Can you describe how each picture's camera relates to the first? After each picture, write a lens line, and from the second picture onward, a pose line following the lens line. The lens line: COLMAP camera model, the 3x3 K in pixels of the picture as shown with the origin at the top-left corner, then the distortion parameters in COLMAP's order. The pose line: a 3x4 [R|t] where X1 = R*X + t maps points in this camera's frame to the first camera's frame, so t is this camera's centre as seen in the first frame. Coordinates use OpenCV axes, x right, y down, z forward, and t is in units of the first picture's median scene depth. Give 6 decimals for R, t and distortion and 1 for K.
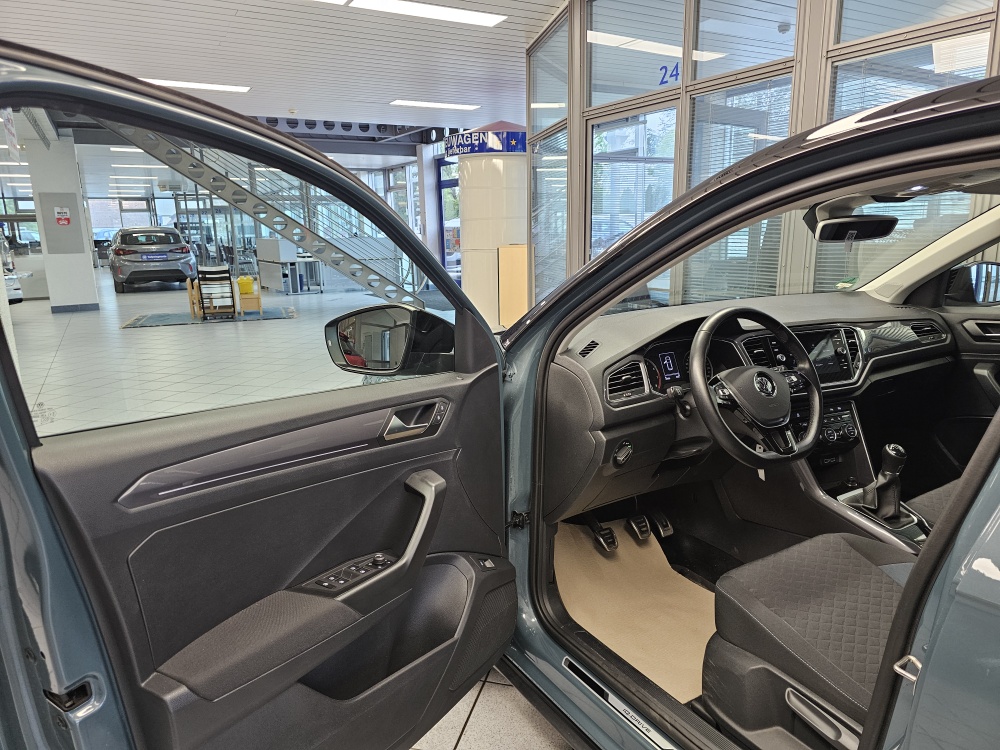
lens RADIAL K [[677.9, 0, 495.3], [0, 677.9, 381.3], [0, 0, 1]] dist [0.046362, -0.052483]
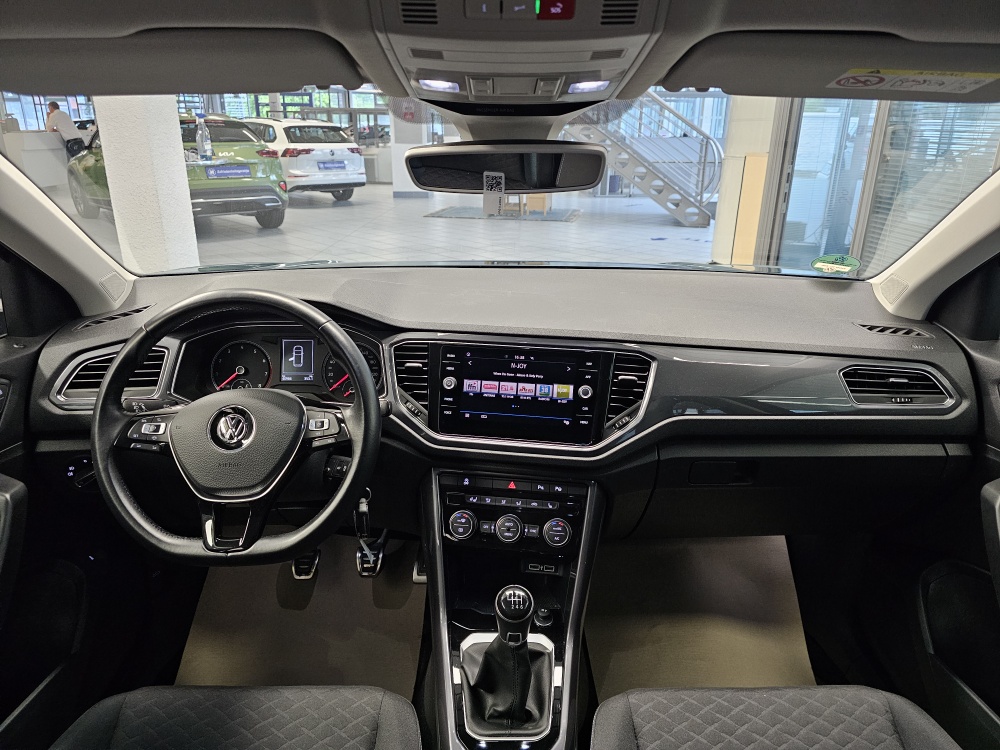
lens RADIAL K [[677.9, 0, 504.7], [0, 677.9, 371.1], [0, 0, 1]] dist [0.046362, -0.052483]
pose [[0.855806, 0.201123, -0.476598, 0.676427], [-0.140474, 0.977059, 0.160074, -0.133296], [0.497859, -0.070042, 0.864425, 0.469388]]
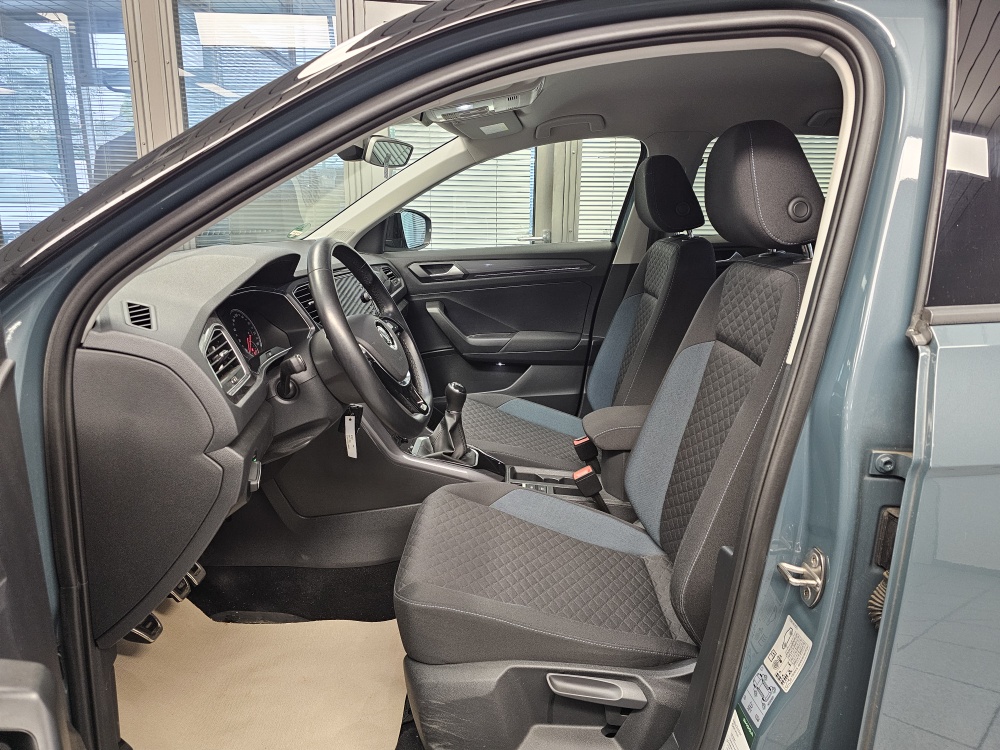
lens RADIAL K [[677.9, 0, 506.2], [0, 677.9, 369.1], [0, 0, 1]] dist [0.046362, -0.052483]
pose [[0.526476, -0.171765, 0.832659, -0.148973], [0.167705, 0.981117, 0.096353, -0.006472], [-0.833486, 0.088913, 0.545340, 0.352653]]
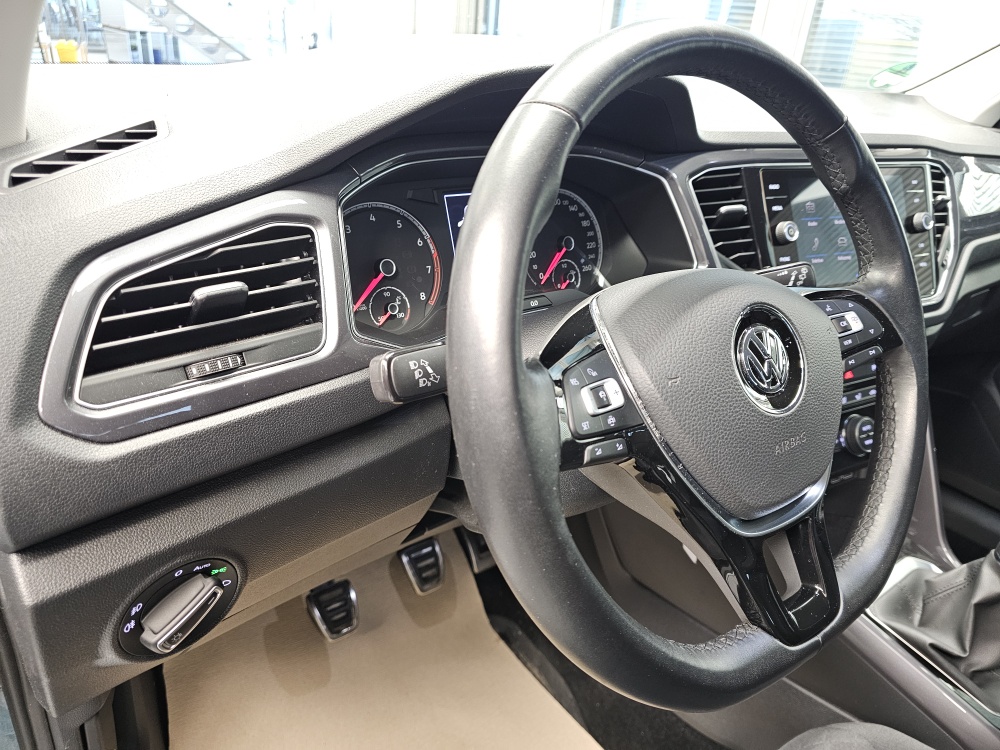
lens RADIAL K [[677.9, 0, 492.6], [0, 677.9, 369.7], [0, 0, 1]] dist [0.046362, -0.052483]
pose [[0.991426, 0.047809, 0.121613, 0.204403], [-0.074941, 0.970432, 0.229447, -0.031805], [-0.107048, -0.236593, 0.965694, 0.593508]]
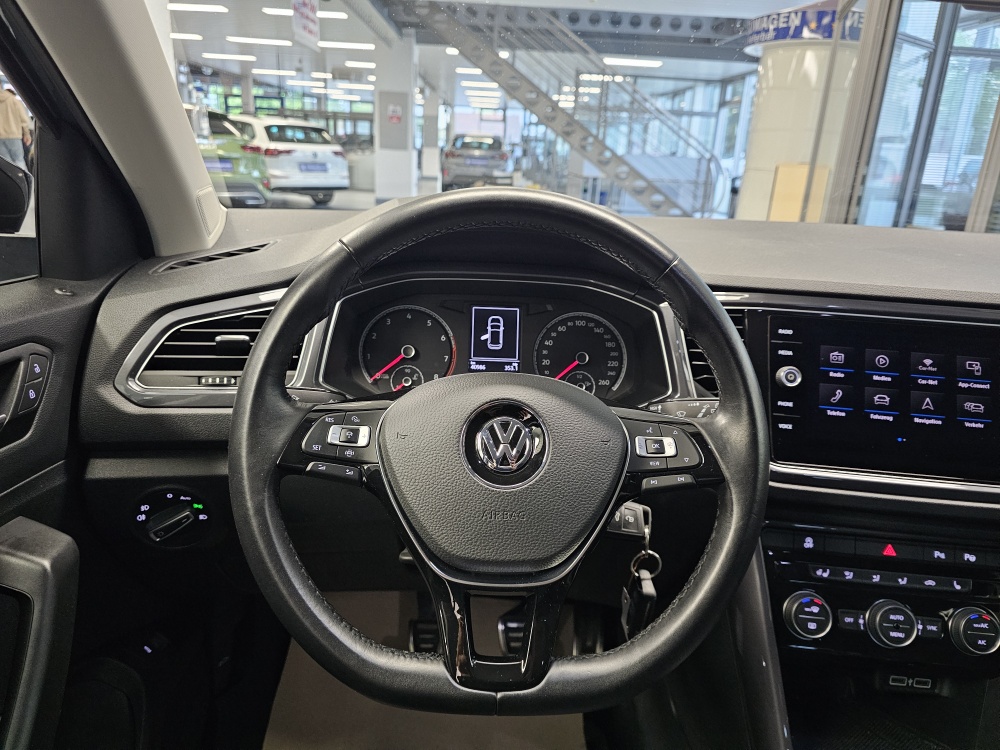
lens RADIAL K [[677.9, 0, 497.7], [0, 677.9, 374.5], [0, 0, 1]] dist [0.046362, -0.052483]
pose [[0.872908, 0.213297, -0.438789, 0.404320], [-0.172532, 0.976212, 0.131313, -0.051376], [0.456360, -0.038919, 0.888944, 0.559590]]
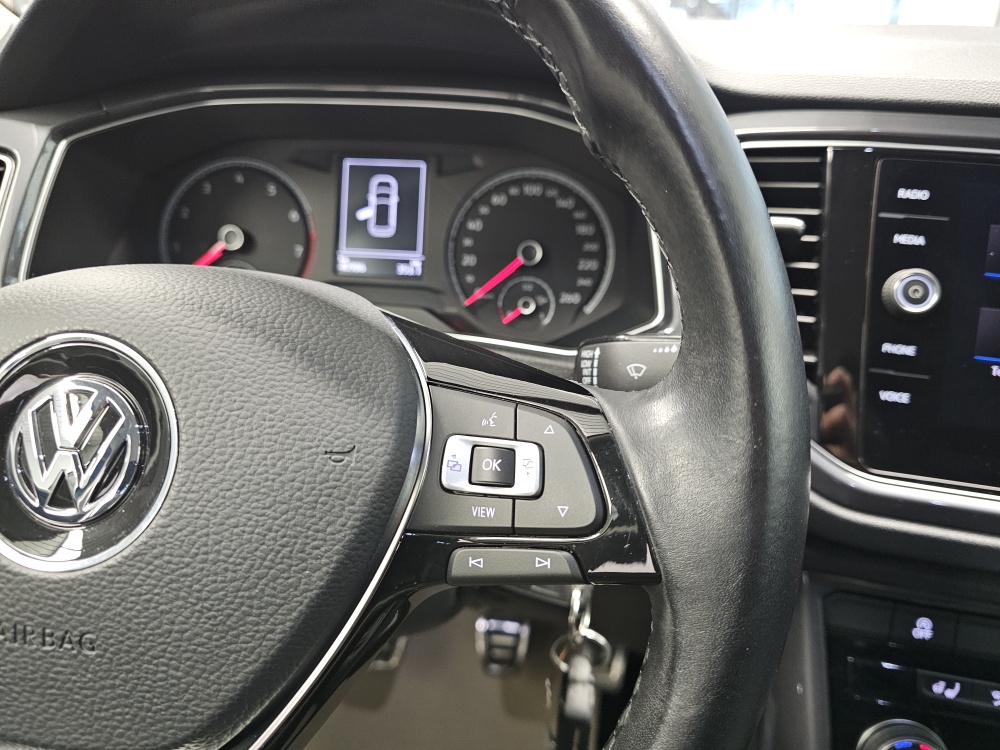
lens RADIAL K [[677.9, 0, 519.8], [0, 677.9, 378.6], [0, 0, 1]] dist [0.046362, -0.052483]
pose [[0.796838, 0.299390, -0.524800, 0.399147], [-0.171167, 0.944872, 0.279140, -0.040574], [0.579440, -0.132601, 0.804156, 0.739433]]
